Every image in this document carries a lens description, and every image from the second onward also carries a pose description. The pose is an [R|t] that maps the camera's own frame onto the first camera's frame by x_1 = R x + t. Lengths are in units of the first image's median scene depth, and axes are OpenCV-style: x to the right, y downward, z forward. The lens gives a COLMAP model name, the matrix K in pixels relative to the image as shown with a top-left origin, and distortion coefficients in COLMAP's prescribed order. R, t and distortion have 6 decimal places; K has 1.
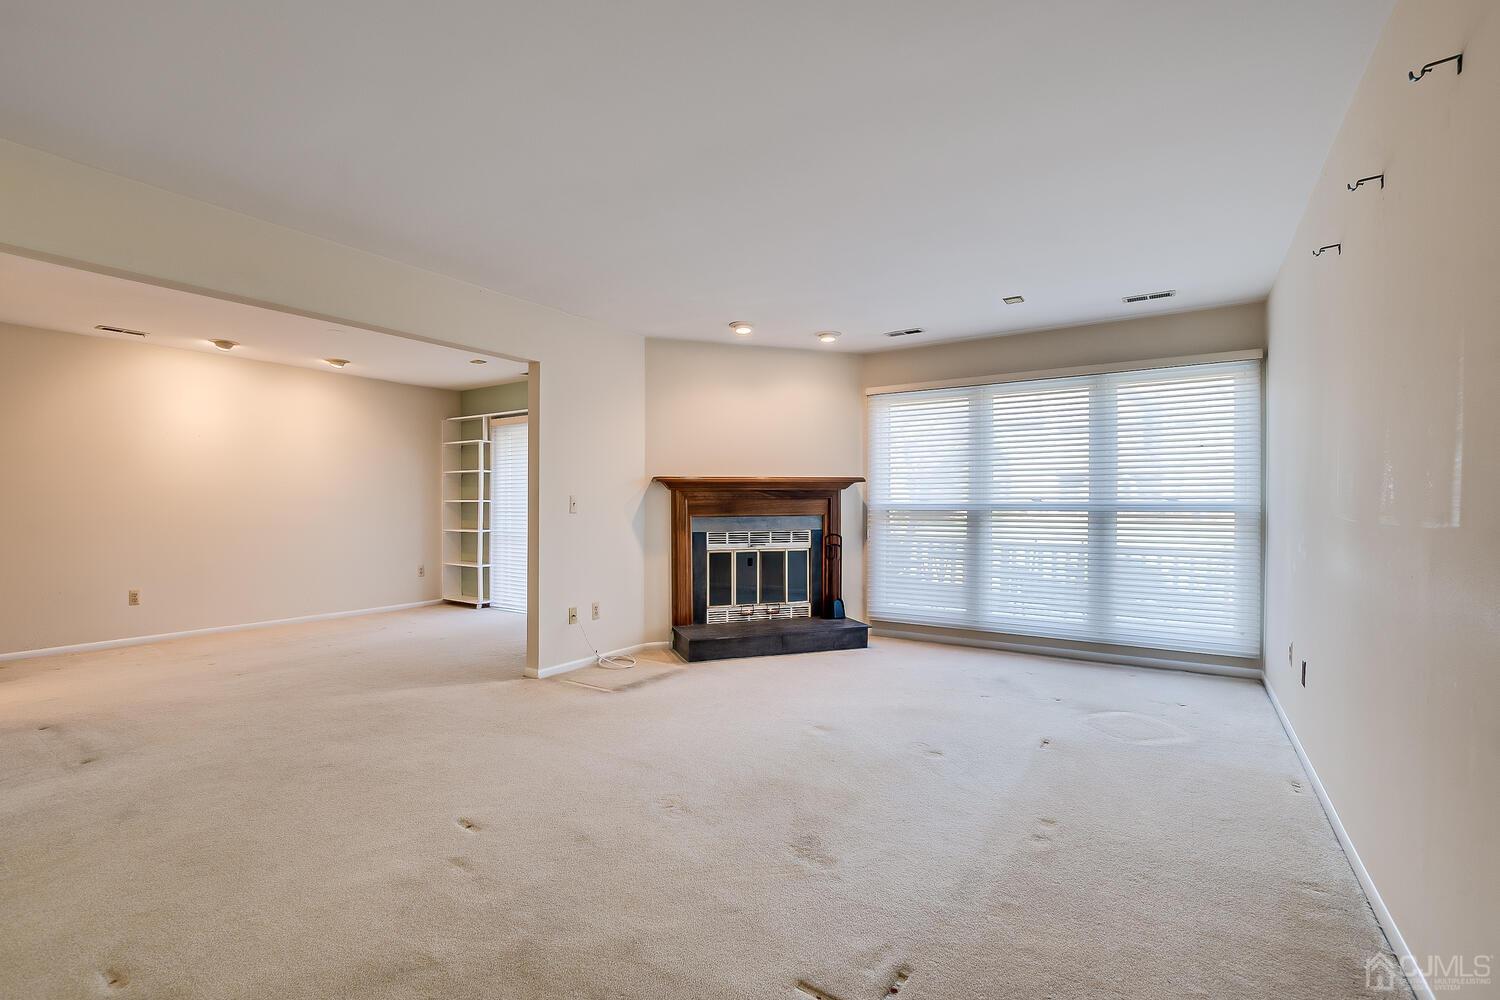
lens RADIAL K [[658.9, 0, 740.0], [0, 658.9, 507.0], [0, 0, 1]] dist [-0.026196, 0.005216]
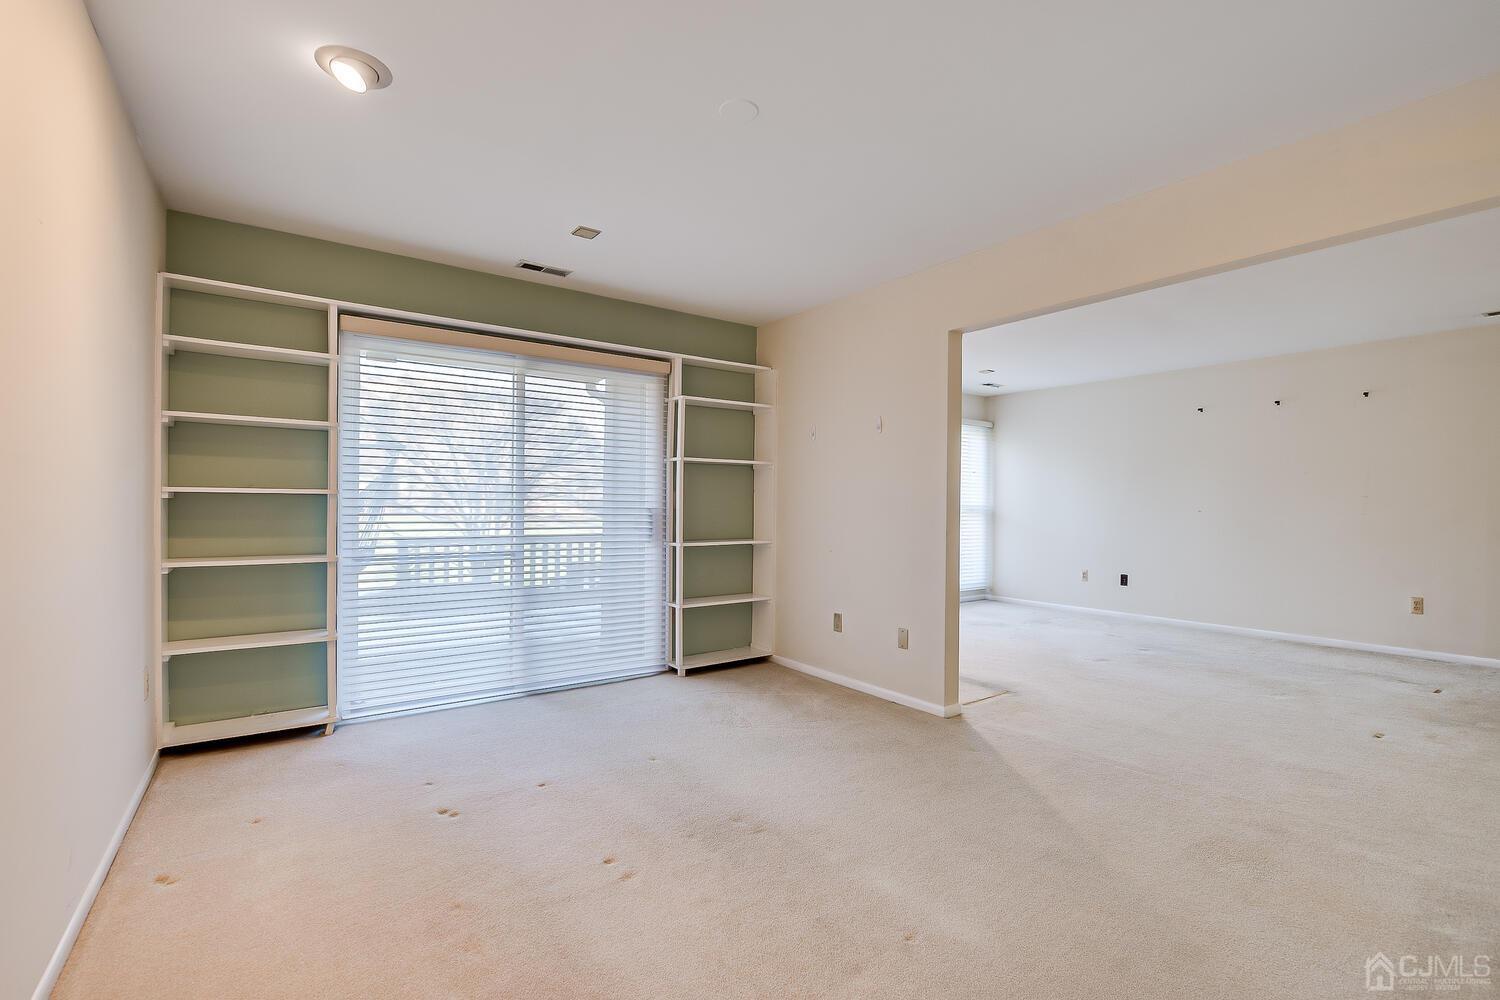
lens RADIAL K [[658.9, 0, 740.0], [0, 658.9, 507.0], [0, 0, 1]] dist [-0.026196, 0.005216]
pose [[0.360243, -0.002878, 0.932854, -0.964295], [-0.005529, 0.999971, 0.005220, -0.004098], [-0.932842, -0.007039, 0.360216, 0.780650]]
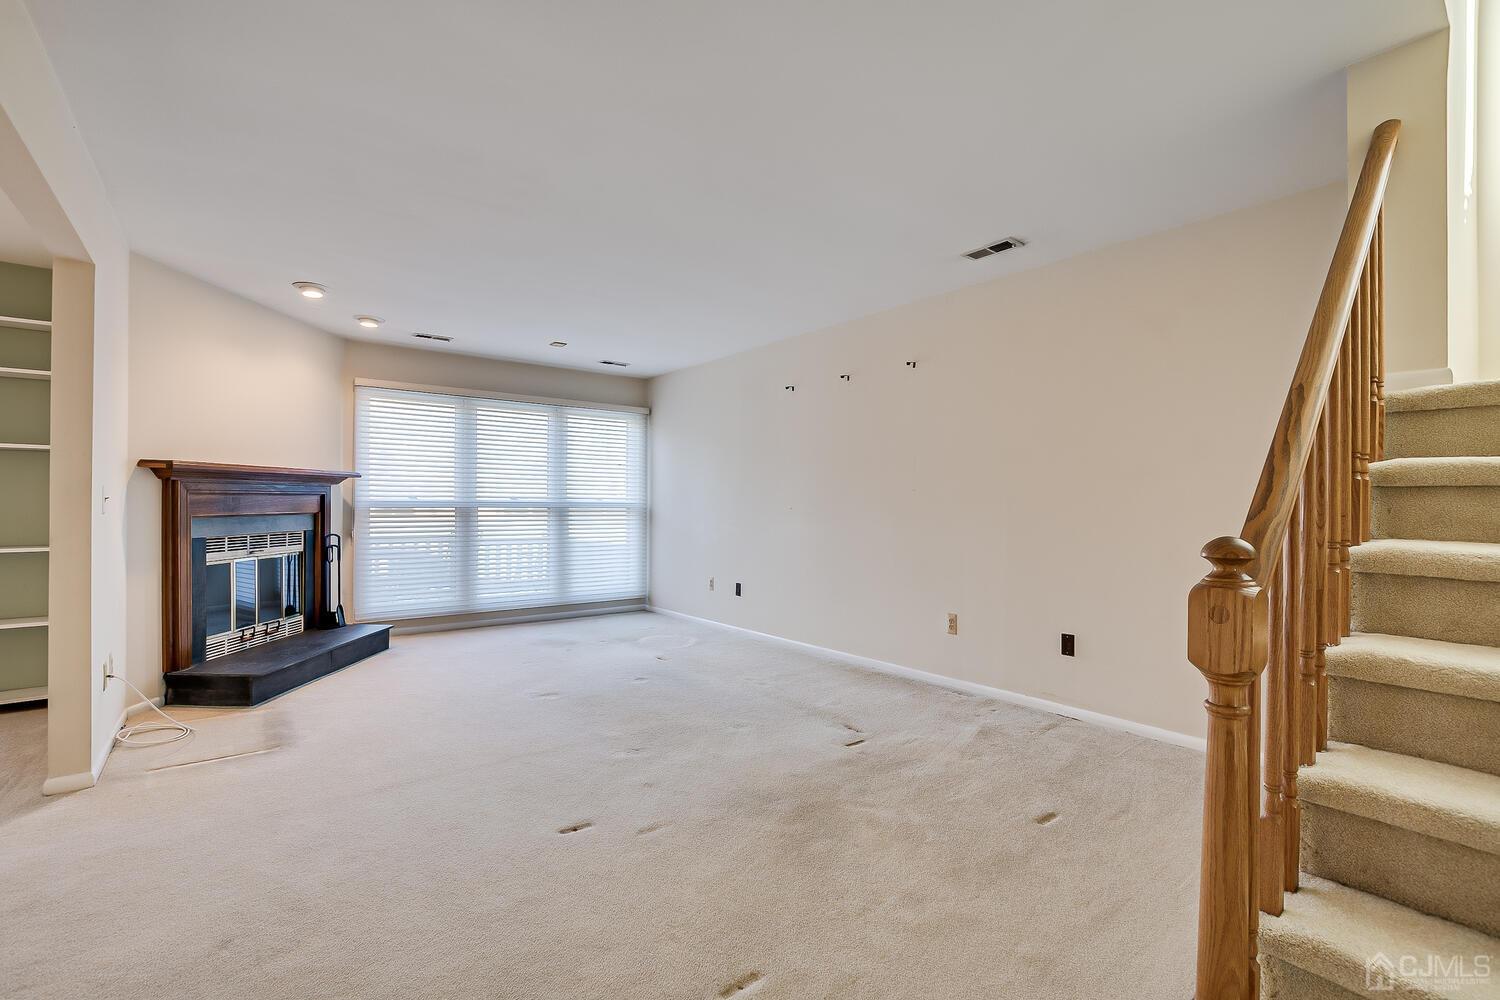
lens RADIAL K [[658.9, 0, 740.0], [0, 658.9, 507.0], [0, 0, 1]] dist [-0.026196, 0.005216]
pose [[0.318124, -0.002773, 0.948045, -0.551861], [-0.002213, 0.999991, 0.003668, -0.000763], [-0.948047, -0.003265, 0.318115, 0.195655]]
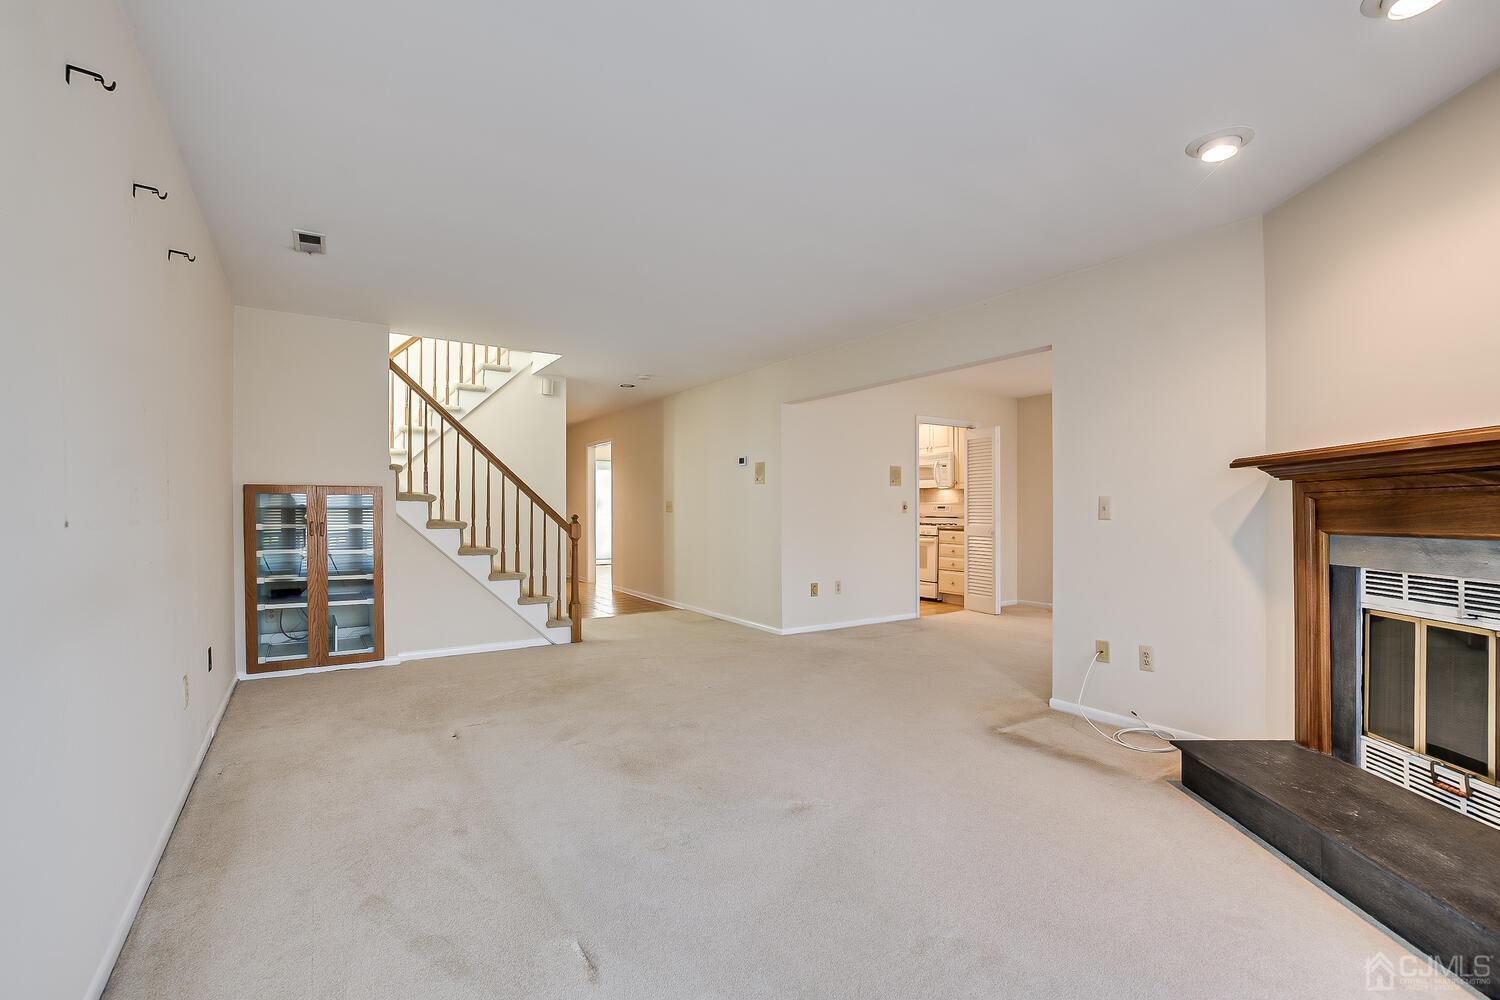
lens RADIAL K [[658.9, 0, 740.0], [0, 658.9, 507.0], [0, 0, 1]] dist [-0.026196, 0.005216]
pose [[-0.397257, -0.005345, -0.917692, 0.535105], [-0.002947, 0.999985, -0.004549, -0.000866], [0.917703, 0.000897, -0.397267, 0.782814]]
